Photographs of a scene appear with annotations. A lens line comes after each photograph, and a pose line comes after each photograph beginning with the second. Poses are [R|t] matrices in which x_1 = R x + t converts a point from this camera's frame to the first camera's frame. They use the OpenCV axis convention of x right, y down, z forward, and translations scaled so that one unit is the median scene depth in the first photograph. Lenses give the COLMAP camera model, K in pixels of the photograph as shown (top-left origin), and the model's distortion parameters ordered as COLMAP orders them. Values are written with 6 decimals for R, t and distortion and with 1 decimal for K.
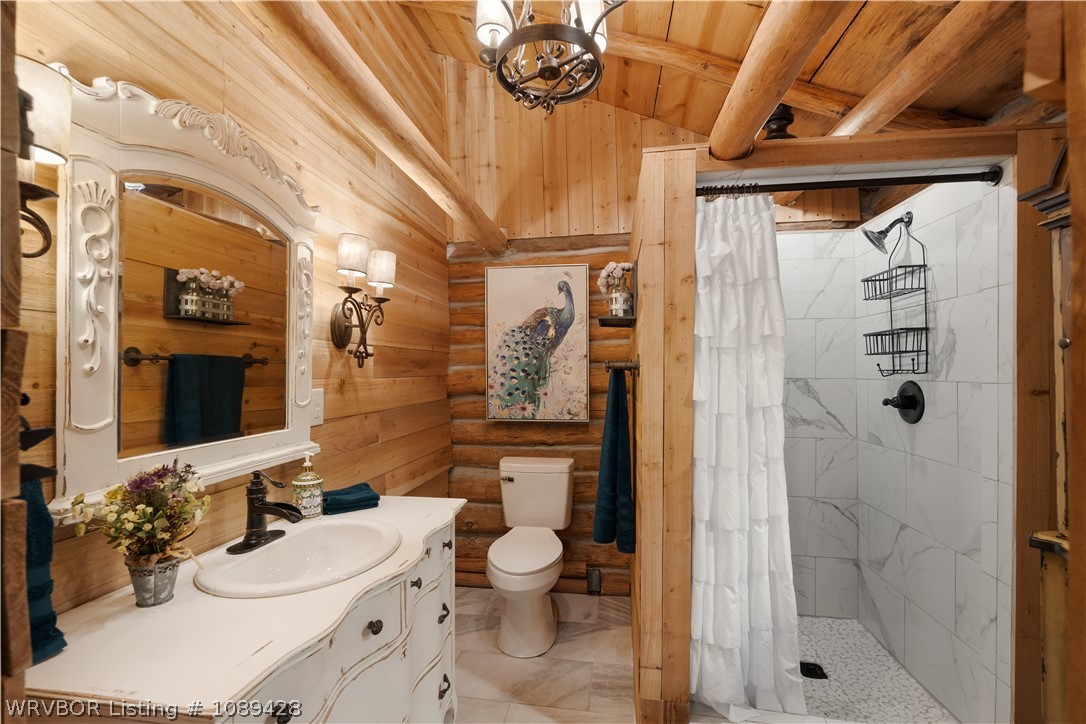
lens RADIAL K [[477.7, 0, 540.2], [0, 477.7, 367.5], [0, 0, 1]] dist [-0.002807, -0.000933]
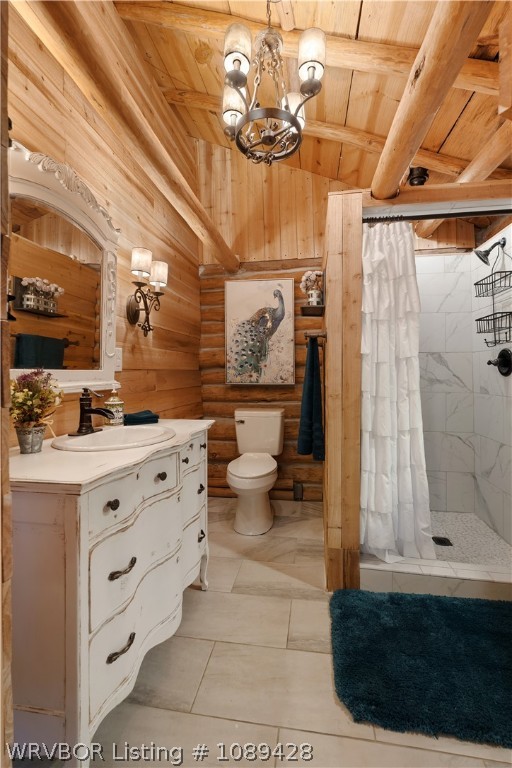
lens RADIAL K [[337.8, 0, 261.6], [0, 337.8, 364.6], [0, 0, 1]] dist [-0.002807, -0.000933]
pose [[0.999997, -0.001073, 0.002219, -0.005056], [0.001084, 0.999986, -0.005092, 0.090447], [-0.002213, 0.005094, 0.999985, -0.081271]]
